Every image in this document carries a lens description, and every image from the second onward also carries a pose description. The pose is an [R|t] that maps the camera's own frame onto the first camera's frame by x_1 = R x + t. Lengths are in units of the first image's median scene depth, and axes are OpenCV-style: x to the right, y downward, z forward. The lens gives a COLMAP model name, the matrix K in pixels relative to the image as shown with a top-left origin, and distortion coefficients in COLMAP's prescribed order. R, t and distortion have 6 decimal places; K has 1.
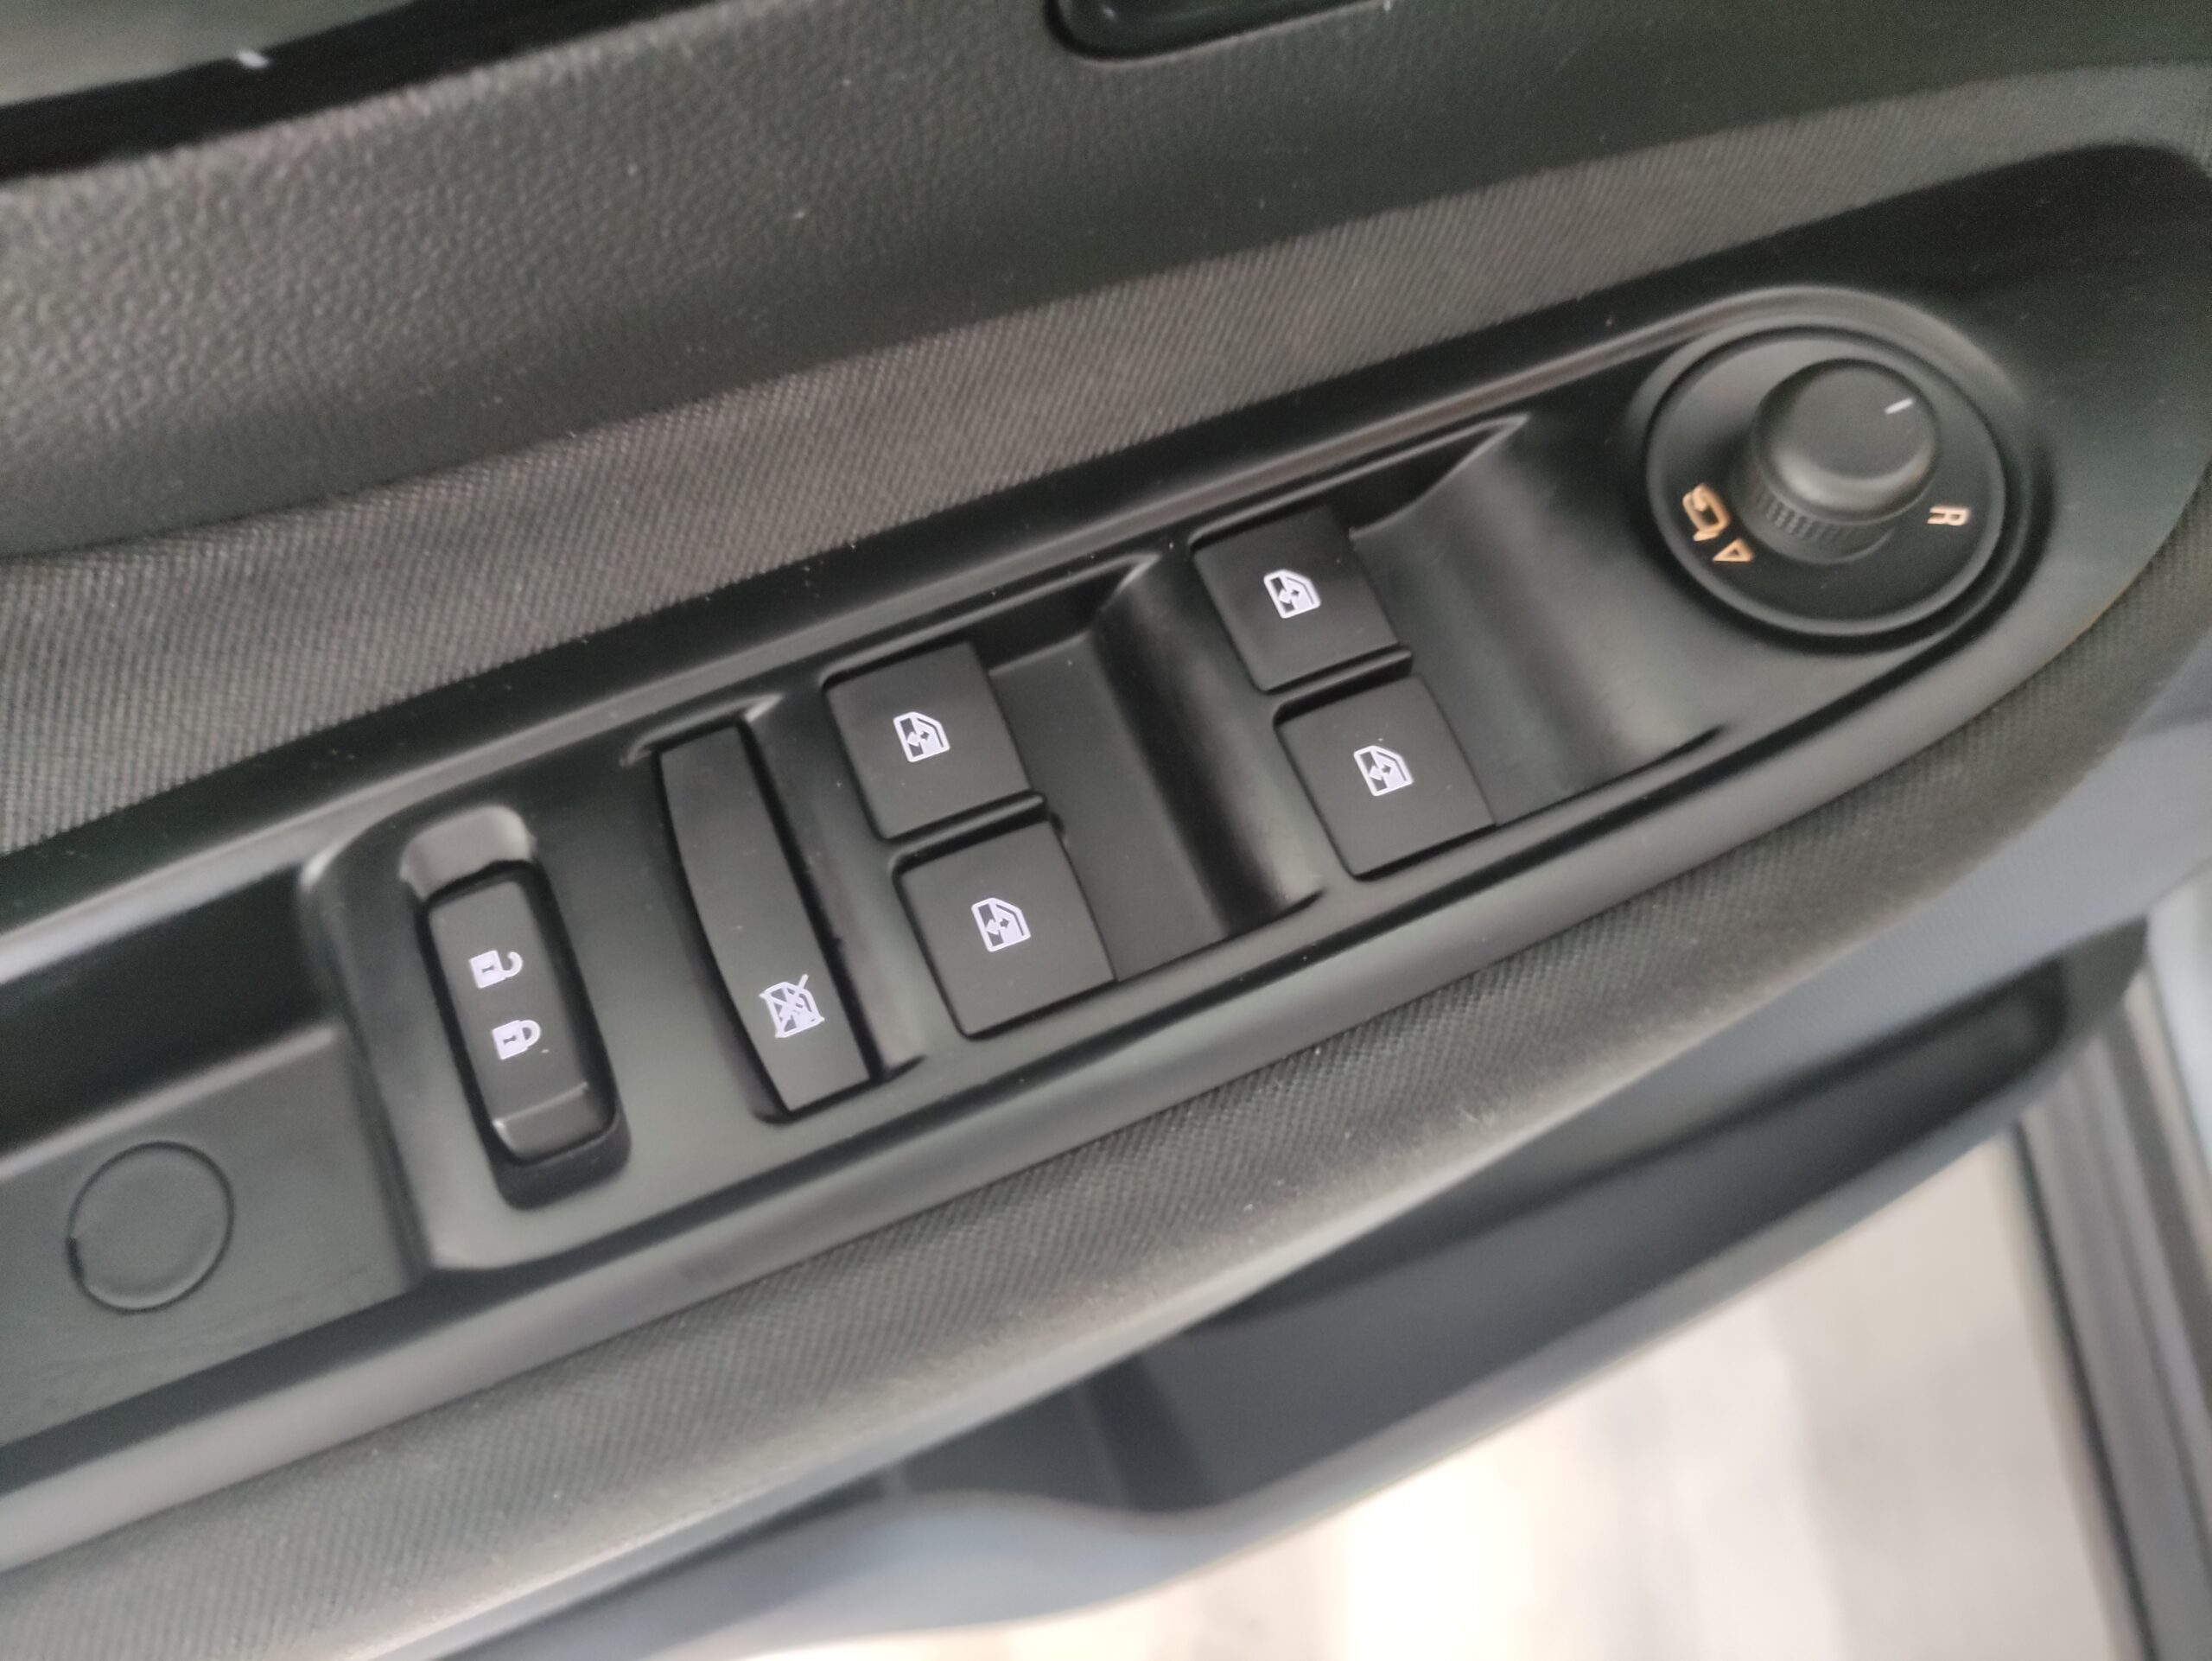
lens RADIAL K [[1648.8, 0, 1105.5], [0, 1648.8, 832.0], [0, 0, 1]] dist [0.042199, -0.037457]
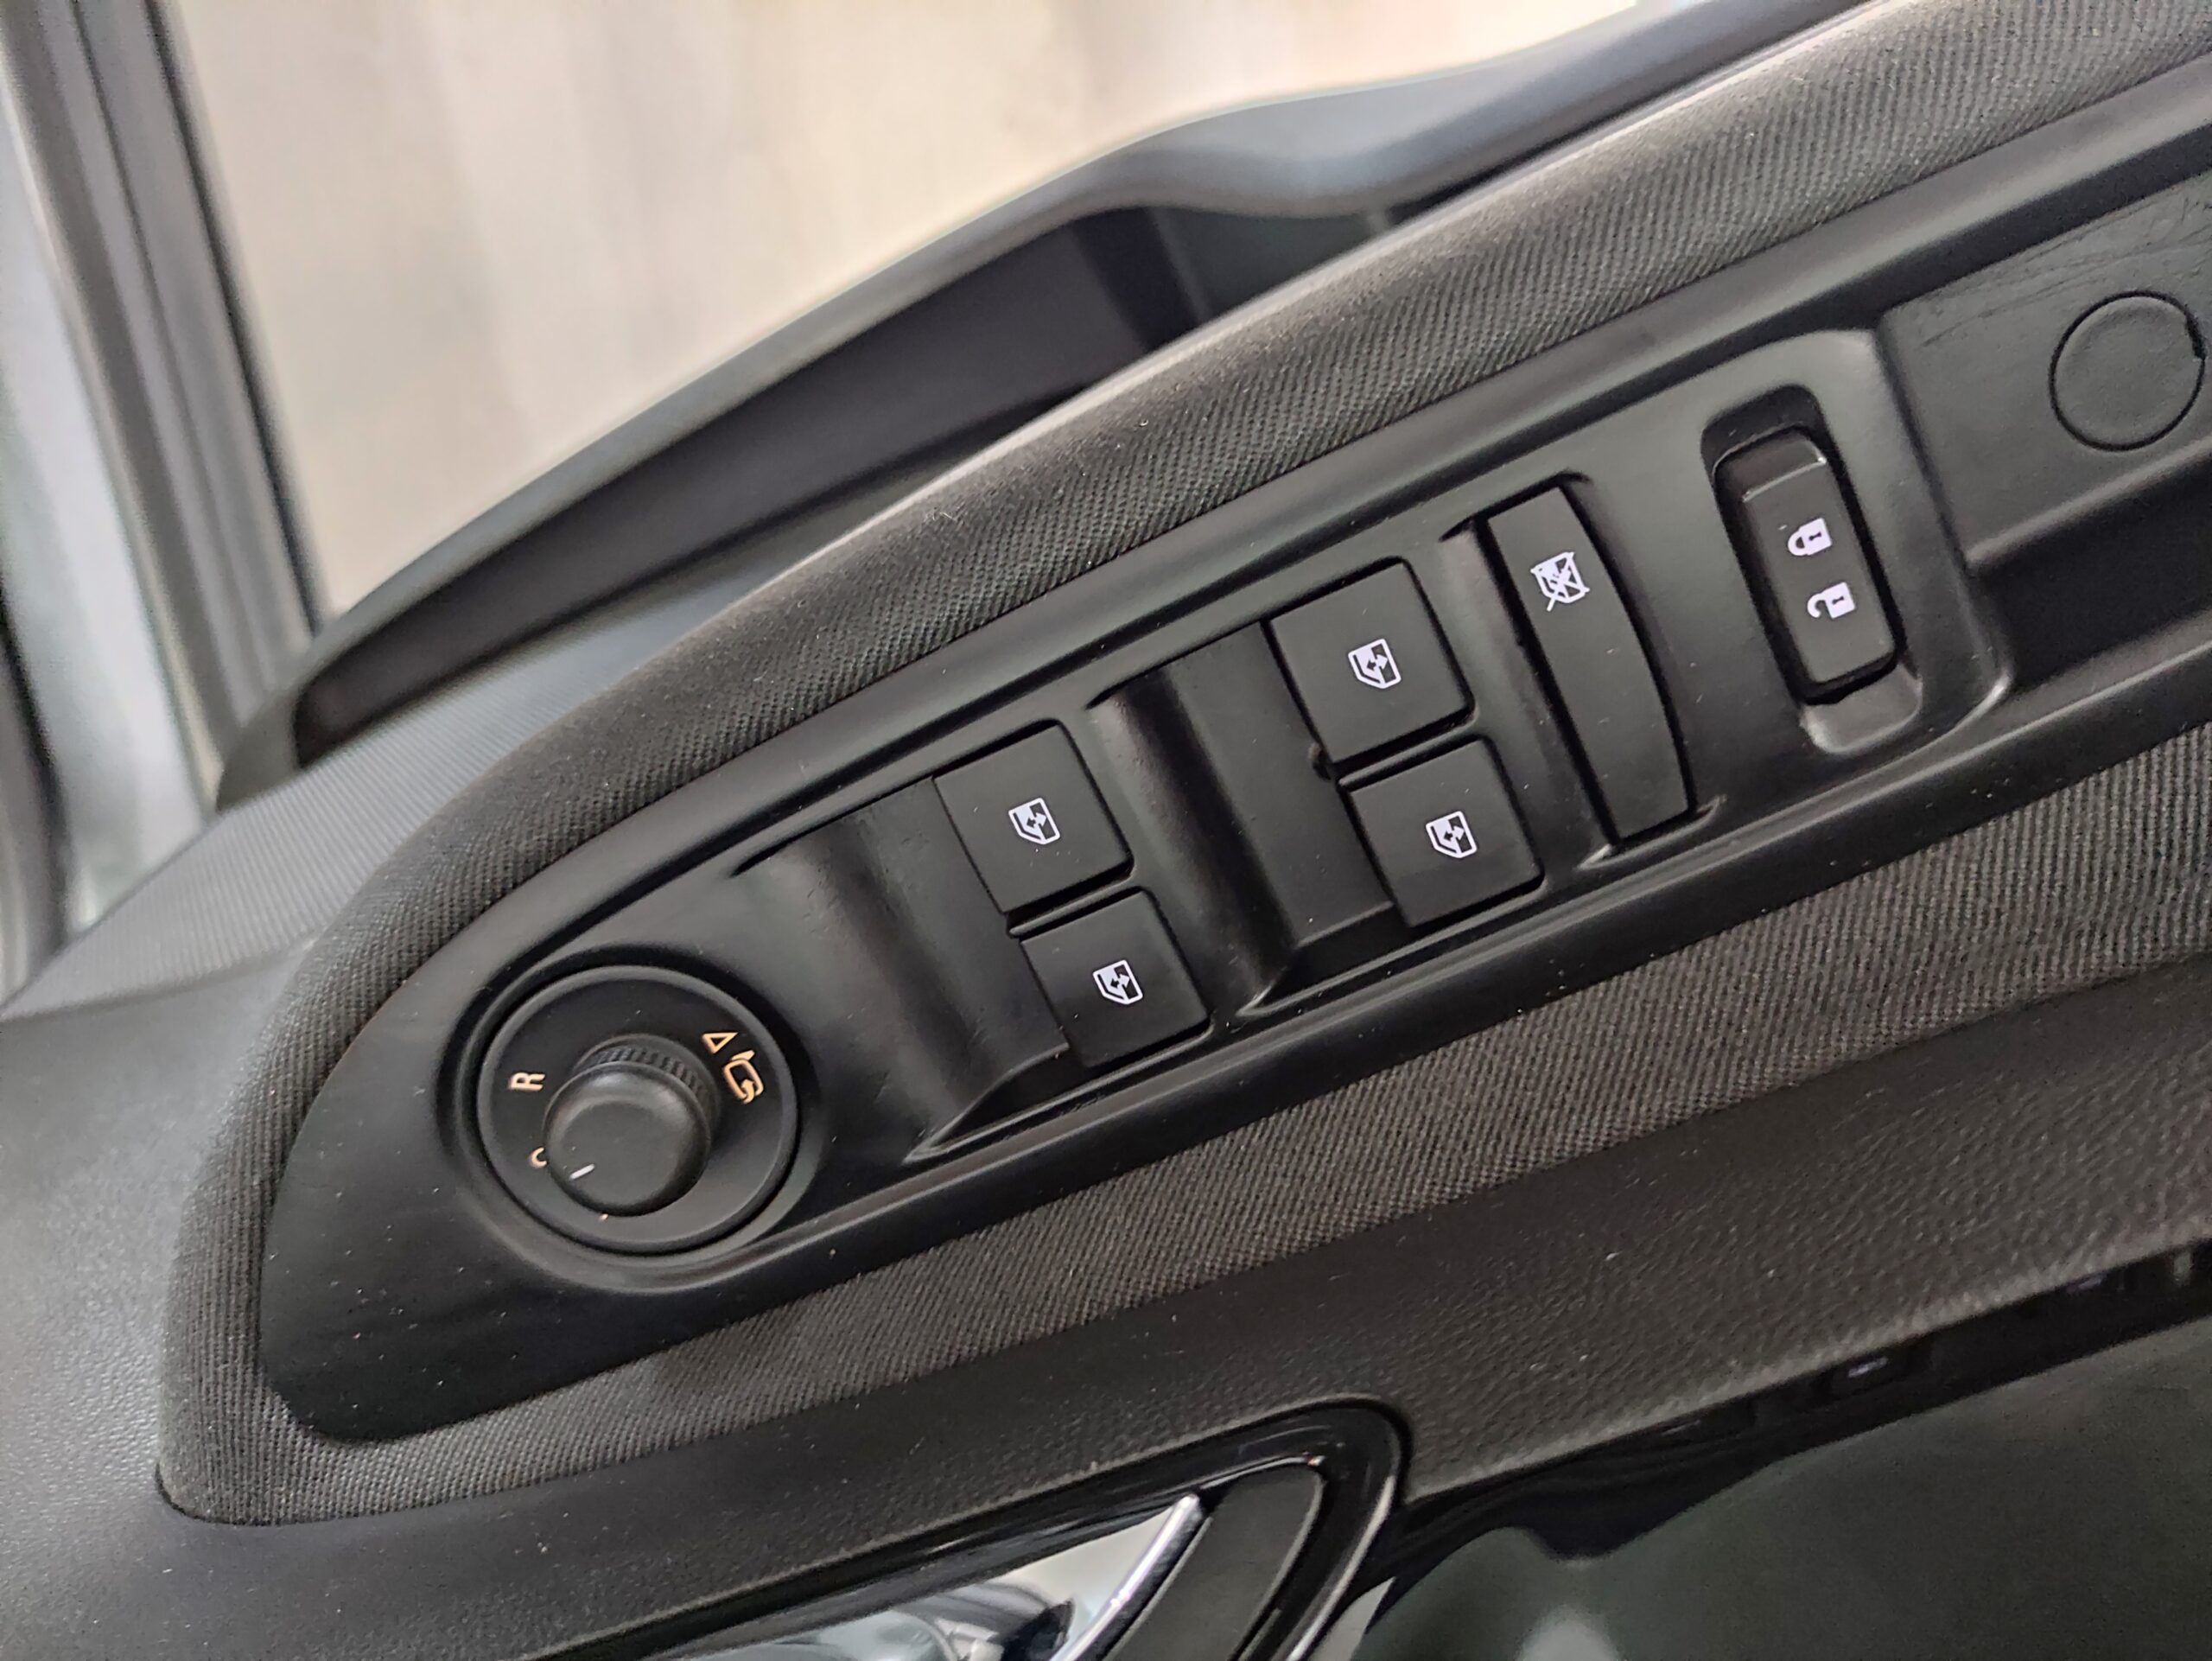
lens RADIAL K [[1648.8, 0, 1111.1], [0, 1648.8, 830.2], [0, 0, 1]] dist [0.042199, -0.037457]
pose [[-0.998803, 0.043502, 0.022349, 0.093269], [-0.042290, -0.997746, 0.052104, -0.105039], [0.024565, 0.051097, 0.998392, -0.112449]]
